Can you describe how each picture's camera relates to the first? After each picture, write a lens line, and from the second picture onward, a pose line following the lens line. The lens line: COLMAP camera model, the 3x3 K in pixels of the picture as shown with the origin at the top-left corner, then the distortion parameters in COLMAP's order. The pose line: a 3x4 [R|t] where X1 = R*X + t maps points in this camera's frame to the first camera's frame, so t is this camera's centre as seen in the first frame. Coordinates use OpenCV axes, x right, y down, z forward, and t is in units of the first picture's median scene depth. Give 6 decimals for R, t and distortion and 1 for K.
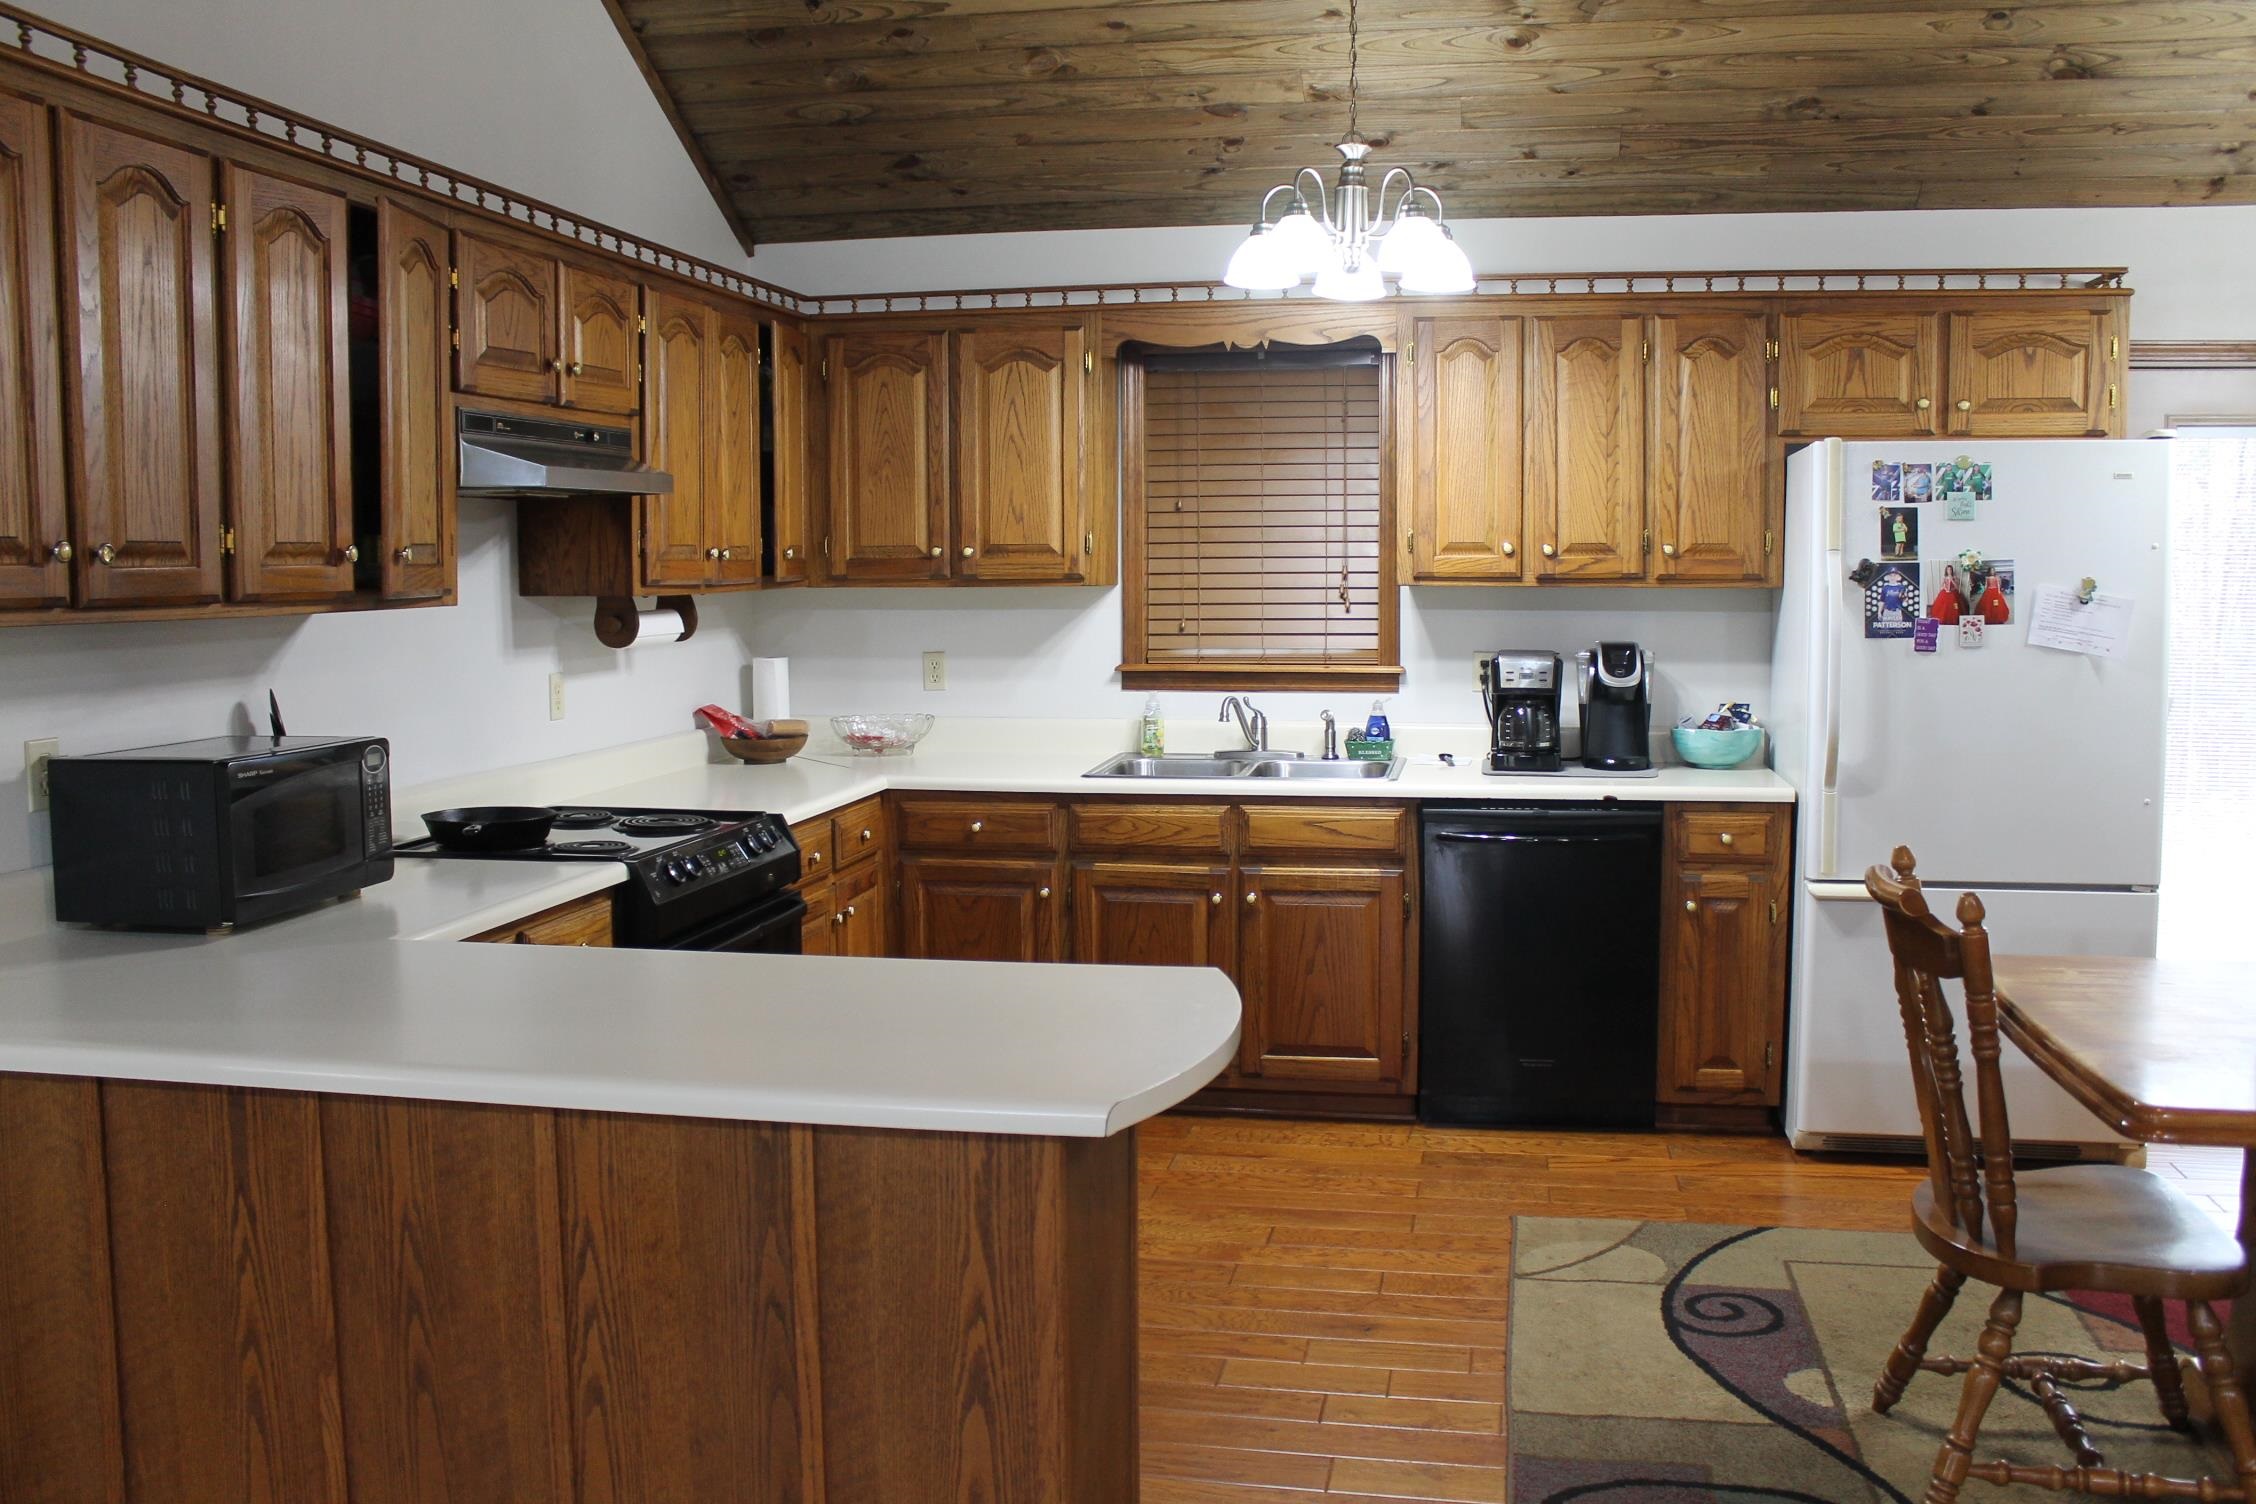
lens RADIAL K [[1947.8, 0, 1119.7], [0, 1947.8, 764.8], [0, 0, 1]] dist [-0.154392, 0.146487]
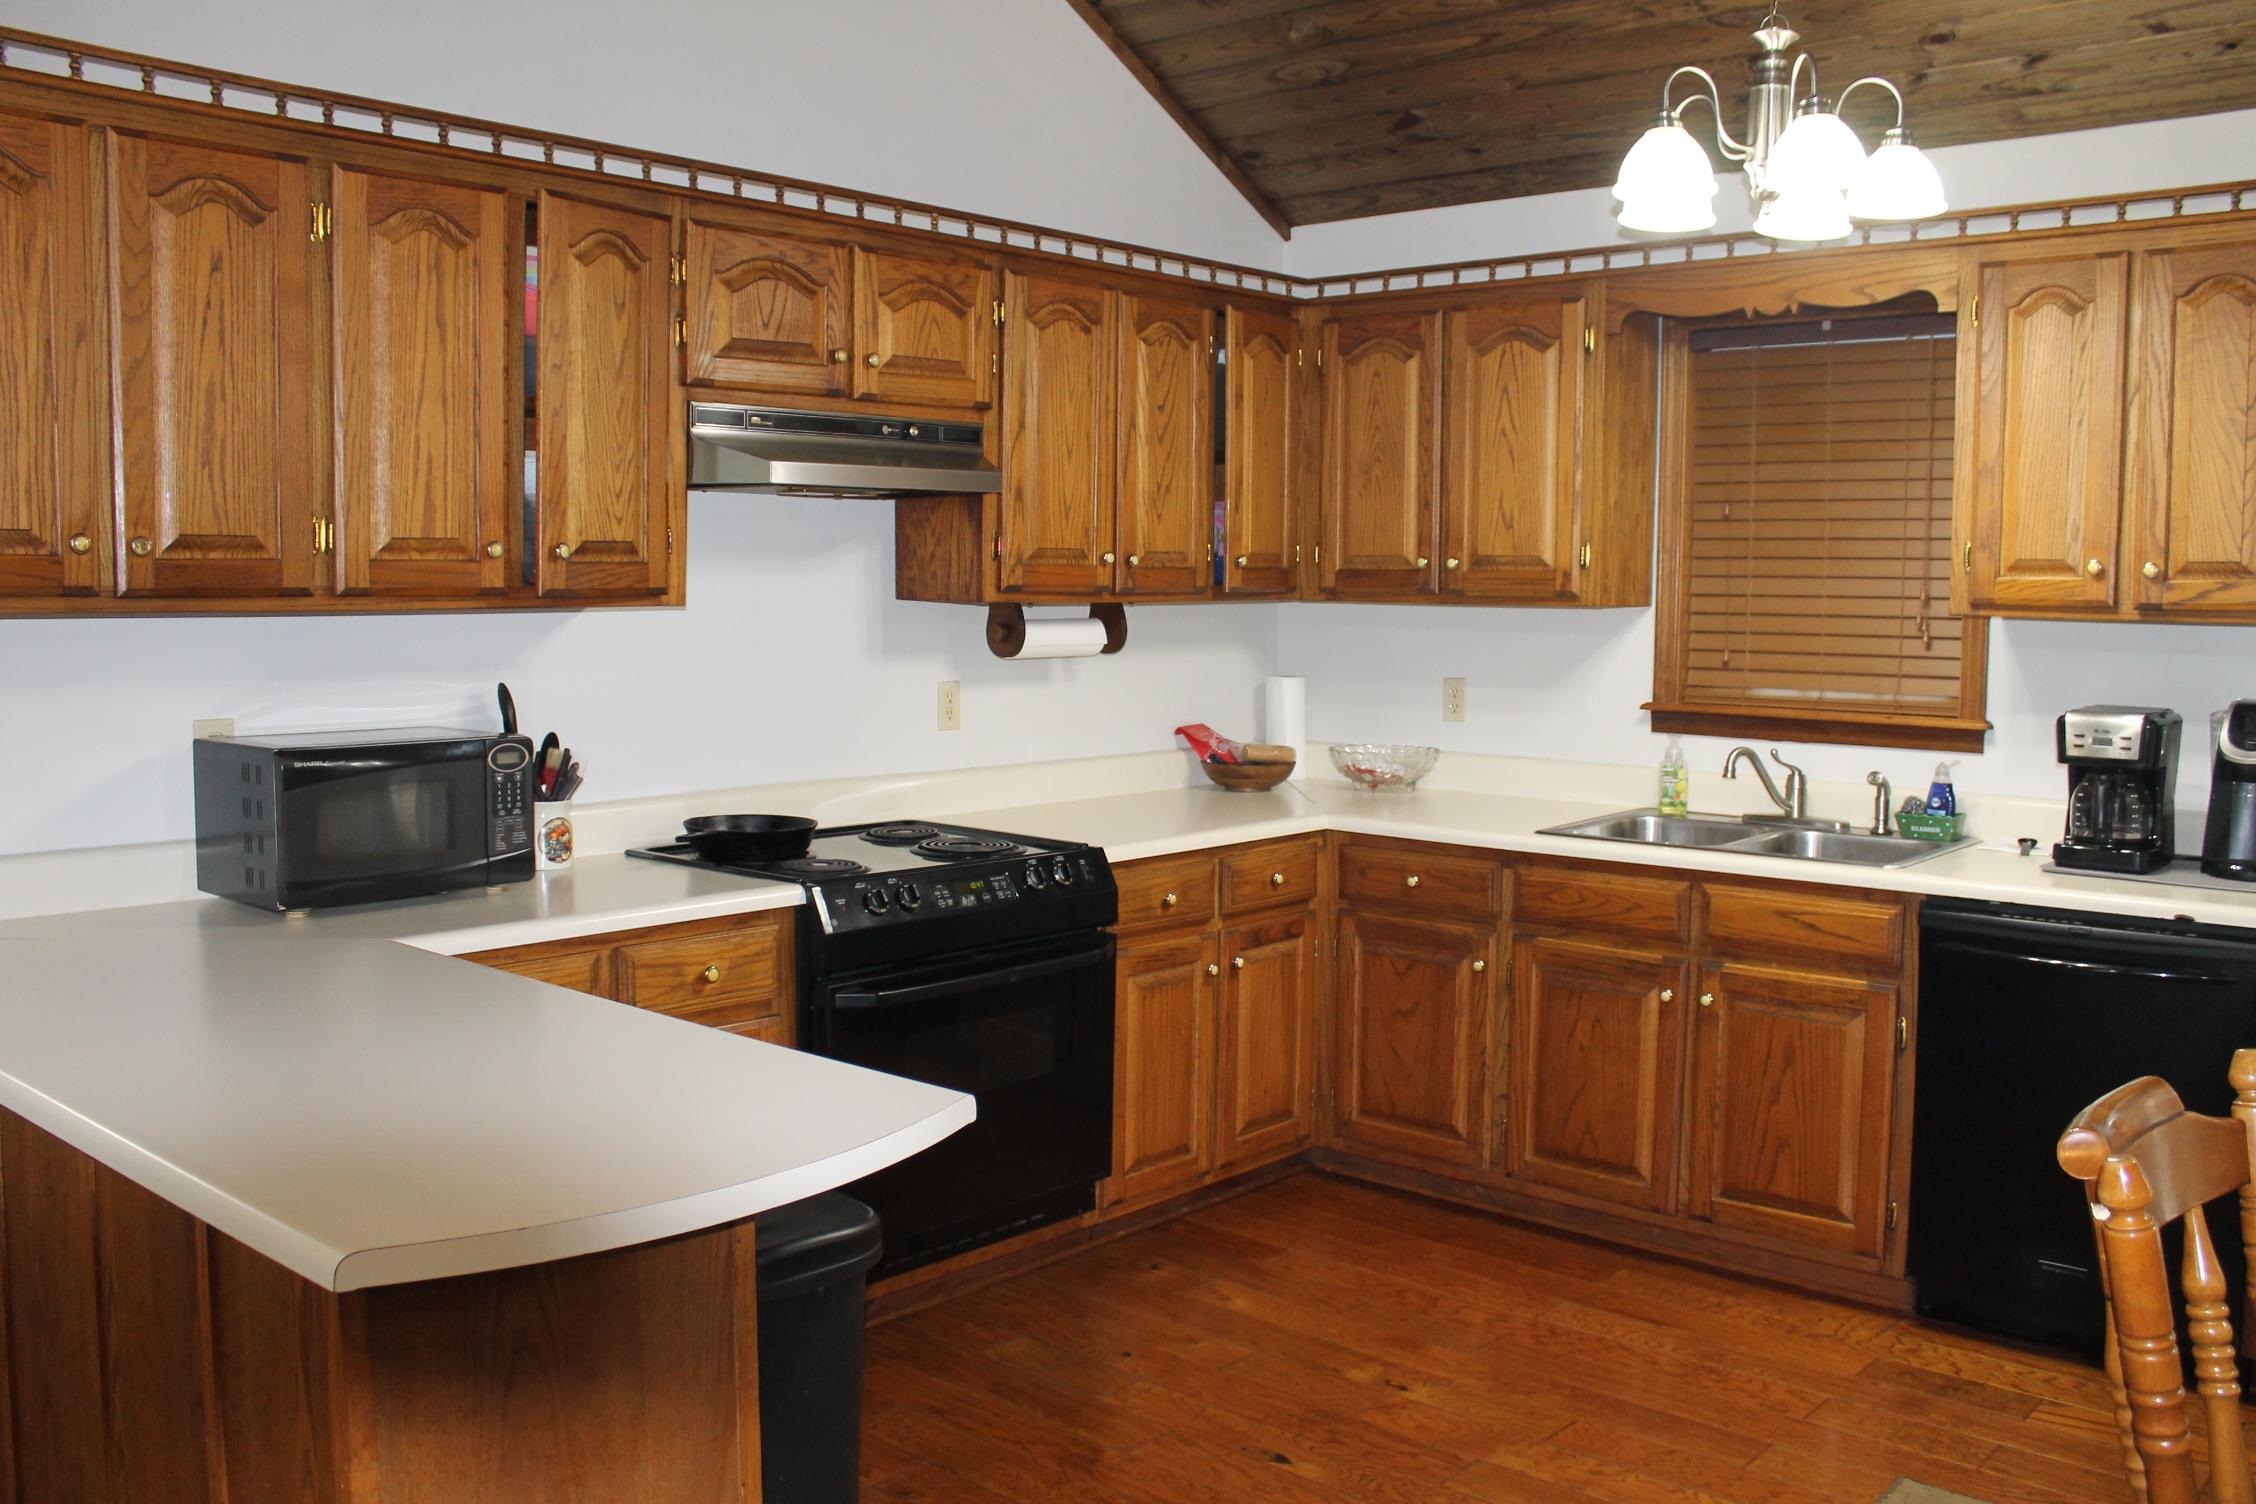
lens RADIAL K [[1947.8, 0, 1122.3], [0, 1947.8, 763.0], [0, 0, 1]] dist [-0.154392, 0.146487]
pose [[0.863047, 0.060318, -0.501509, 0.247115], [-0.066007, 0.997798, 0.006417, -0.017630], [0.500791, 0.027565, 0.865129, 0.191353]]
